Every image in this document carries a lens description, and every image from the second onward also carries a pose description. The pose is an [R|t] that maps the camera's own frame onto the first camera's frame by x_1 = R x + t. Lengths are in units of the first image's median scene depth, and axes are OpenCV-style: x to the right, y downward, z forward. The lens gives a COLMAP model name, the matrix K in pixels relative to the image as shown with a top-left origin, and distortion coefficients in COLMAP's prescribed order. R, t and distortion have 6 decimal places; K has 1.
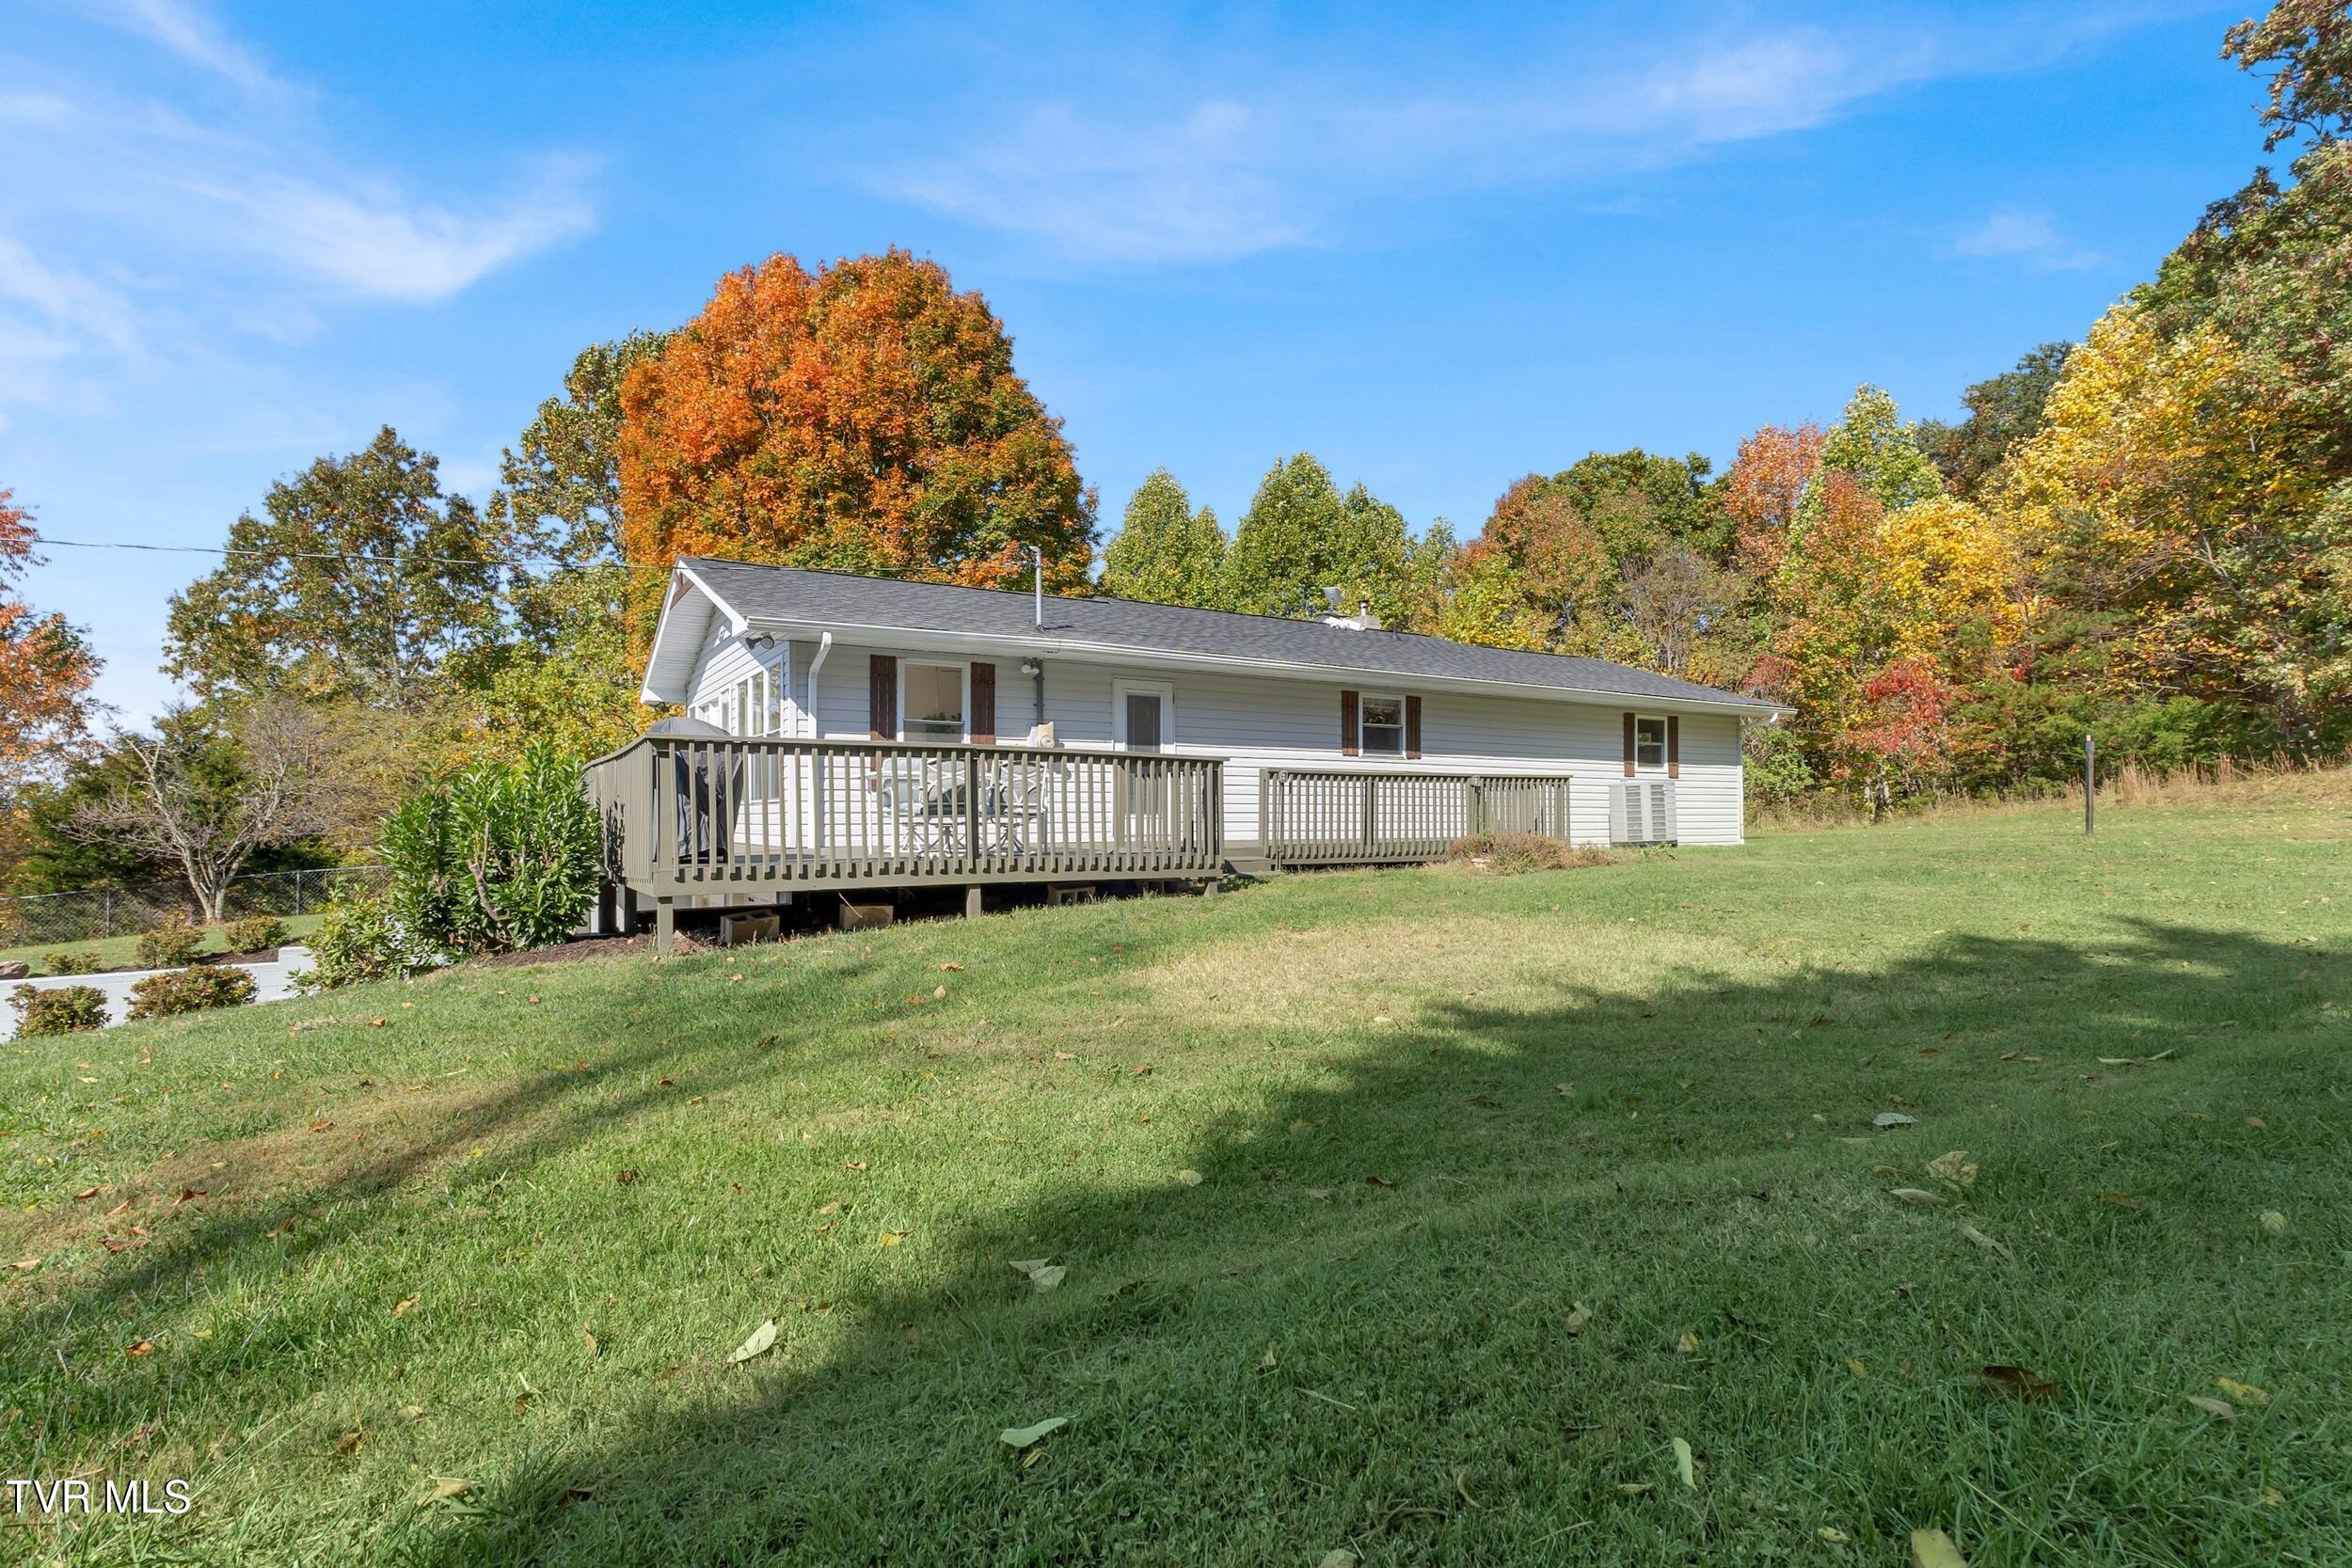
lens RADIAL K [[1126.2, 0, 1172.9], [0, 1126.2, 781.8], [0, 0, 1]] dist [0.009203, 0.002041]
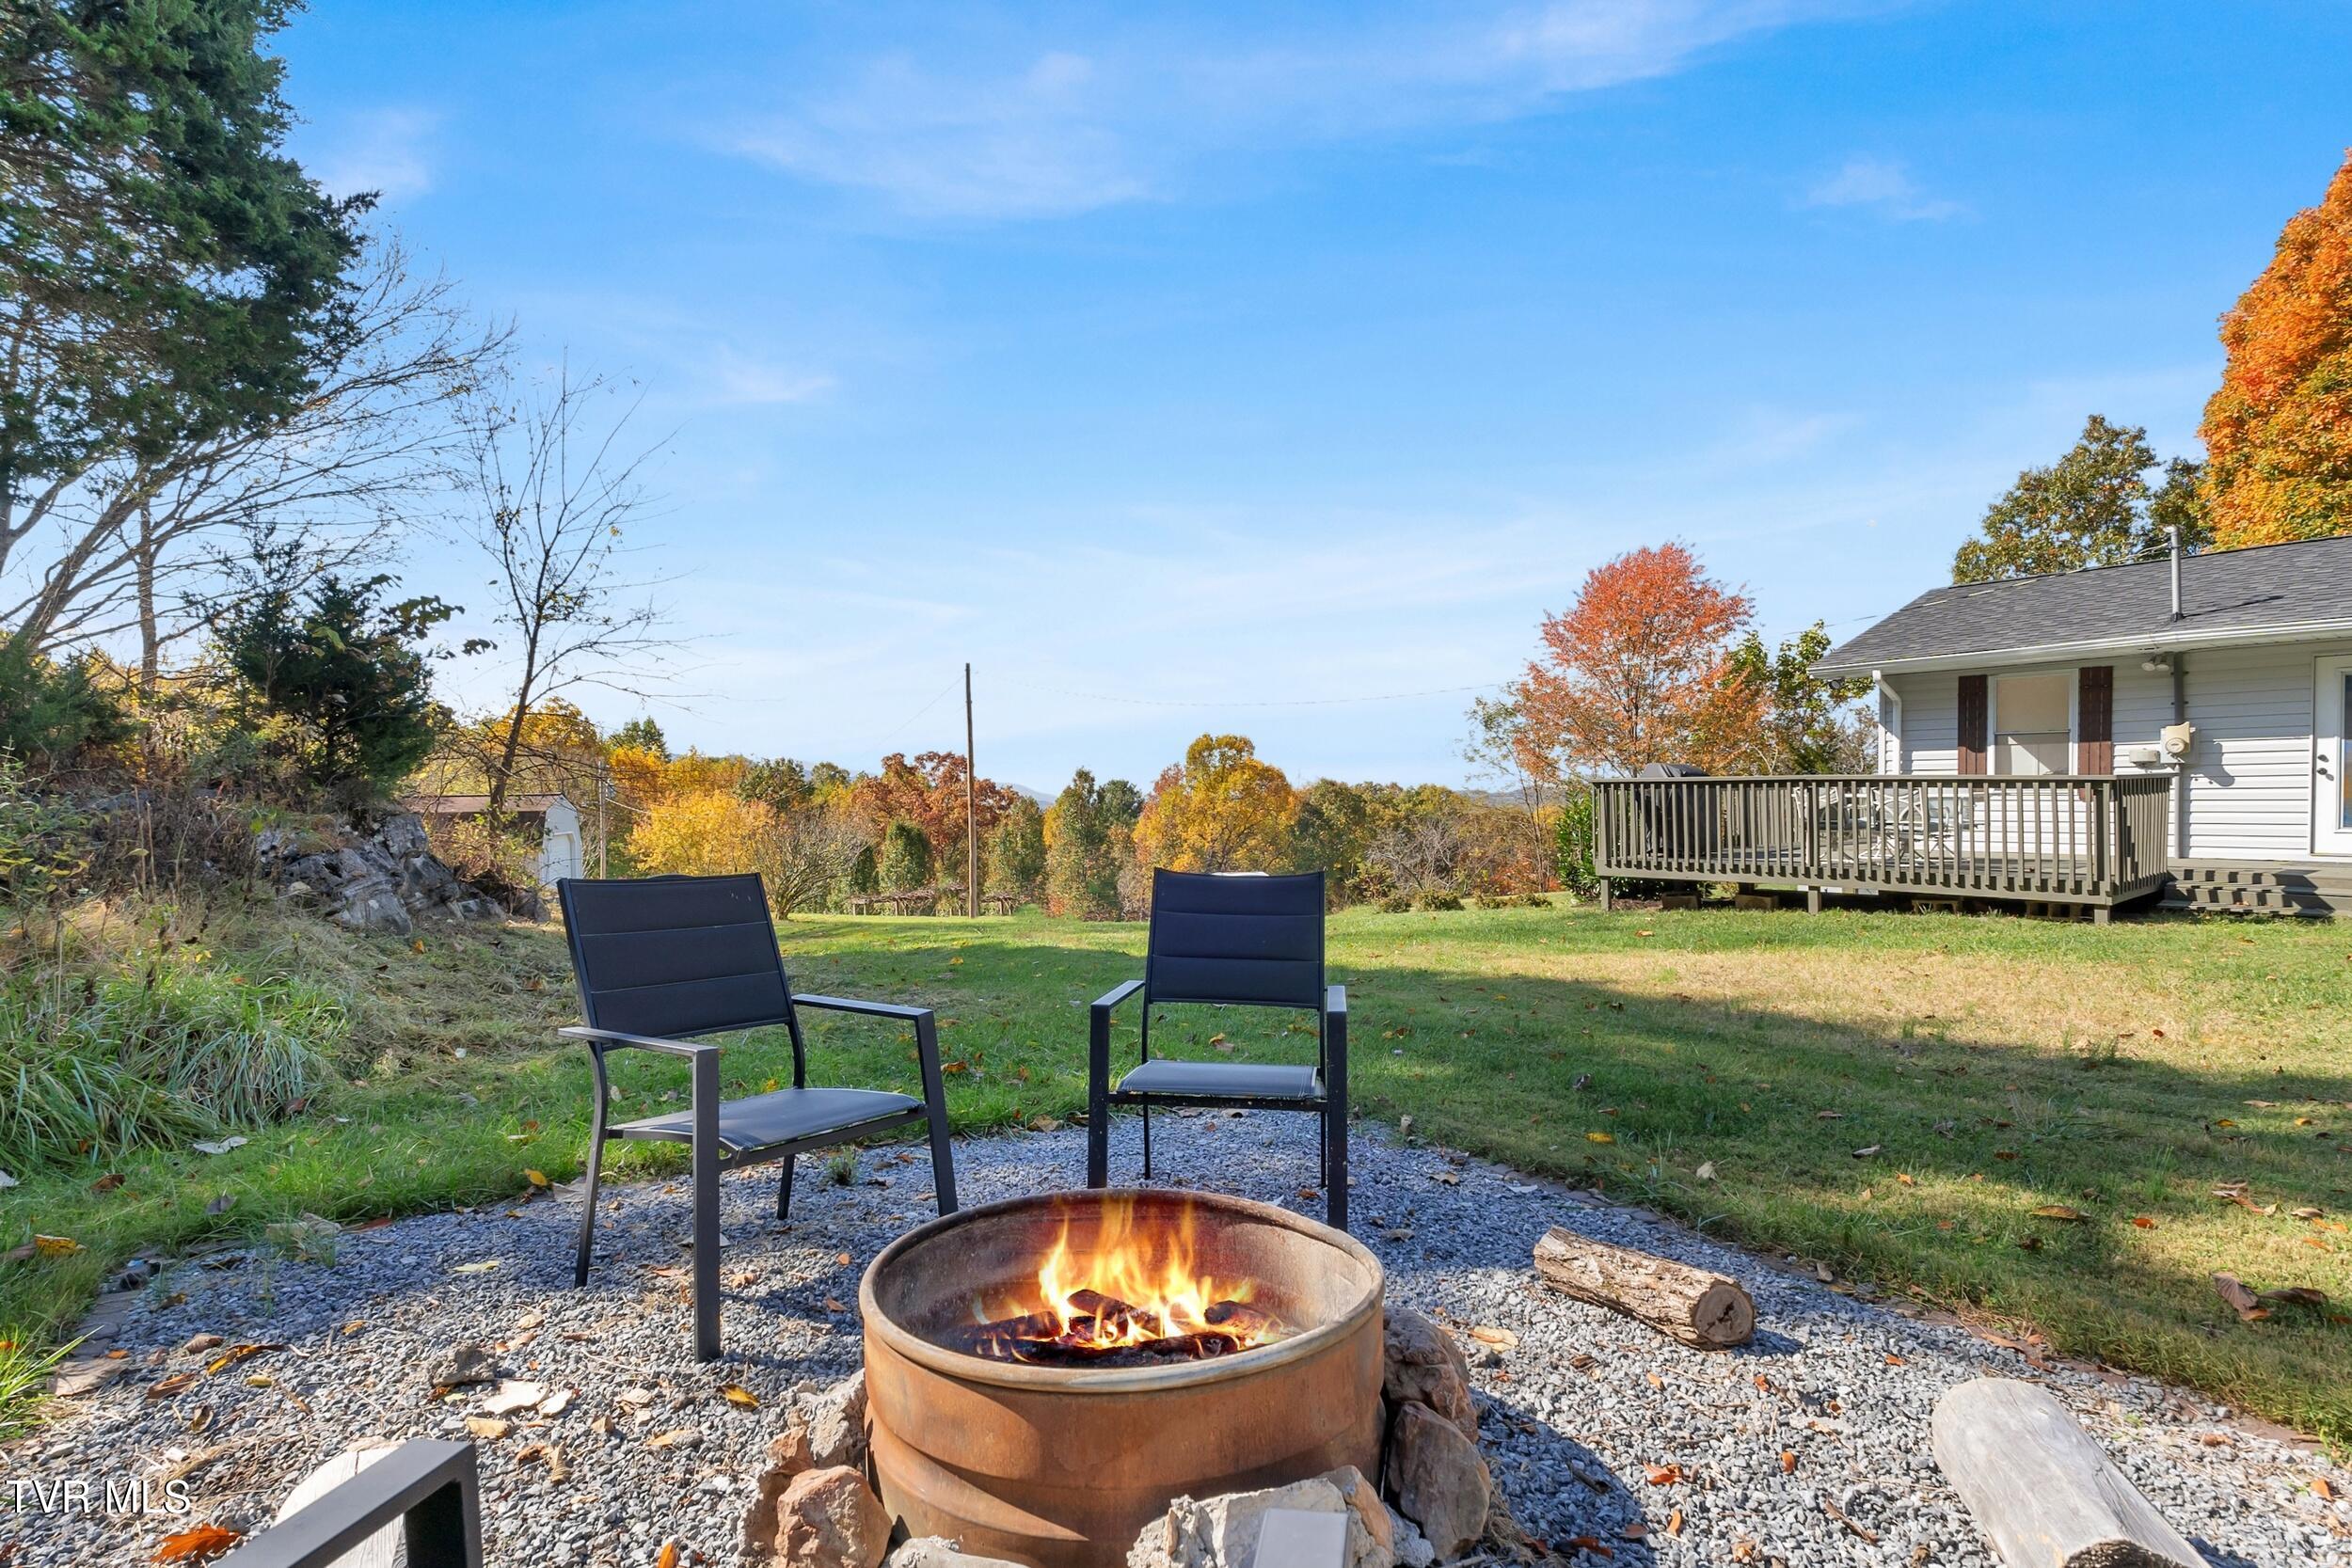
lens RADIAL K [[1126.2, 0, 1180.1], [0, 1126.2, 802.3], [0, 0, 1]] dist [0.009203, 0.002041]
pose [[0.116874, 0.011107, -0.993085, 0.356769], [0.039847, 0.999080, 0.015863, -0.018350], [0.992347, -0.041425, 0.116324, 0.054281]]
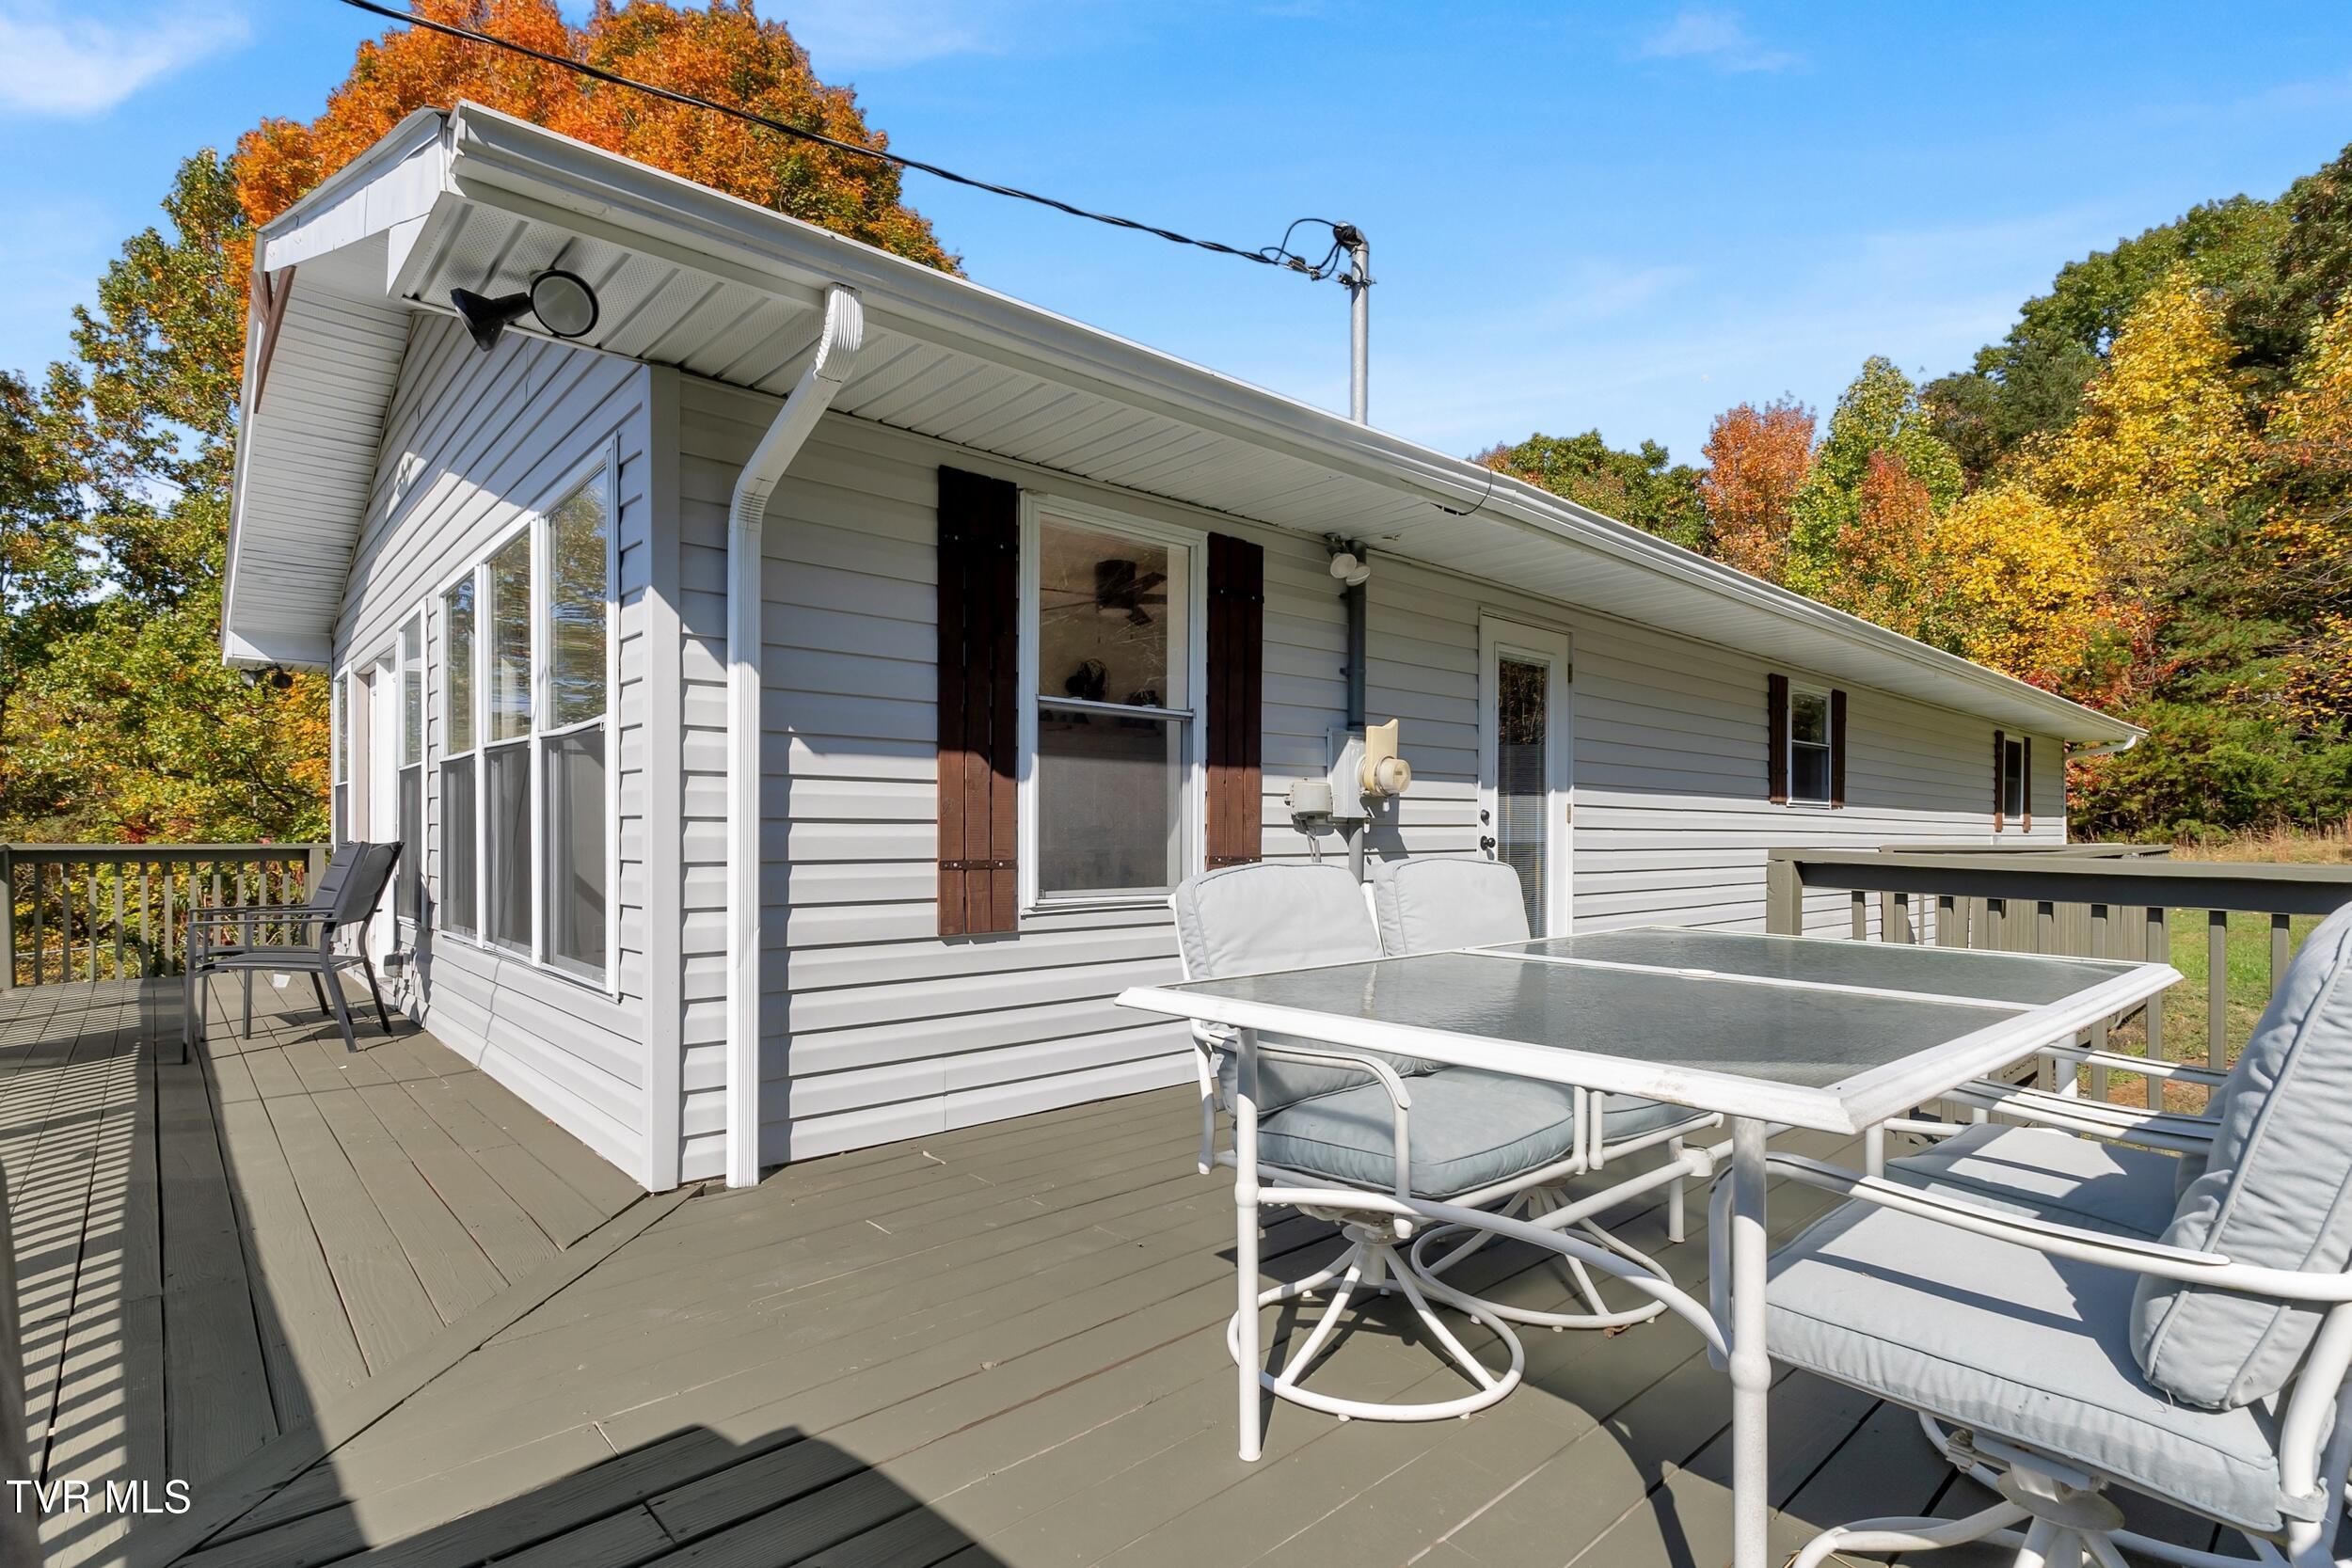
lens RADIAL K [[1126.2, 0, 1186.9], [0, 1126.2, 850.0], [0, 0, 1]] dist [0.009203, 0.002041]
pose [[0.981997, -0.001404, 0.188893, -0.125468], [-0.007266, 0.998952, 0.045201, -0.013792], [-0.188759, -0.045759, 0.980957, 0.338150]]
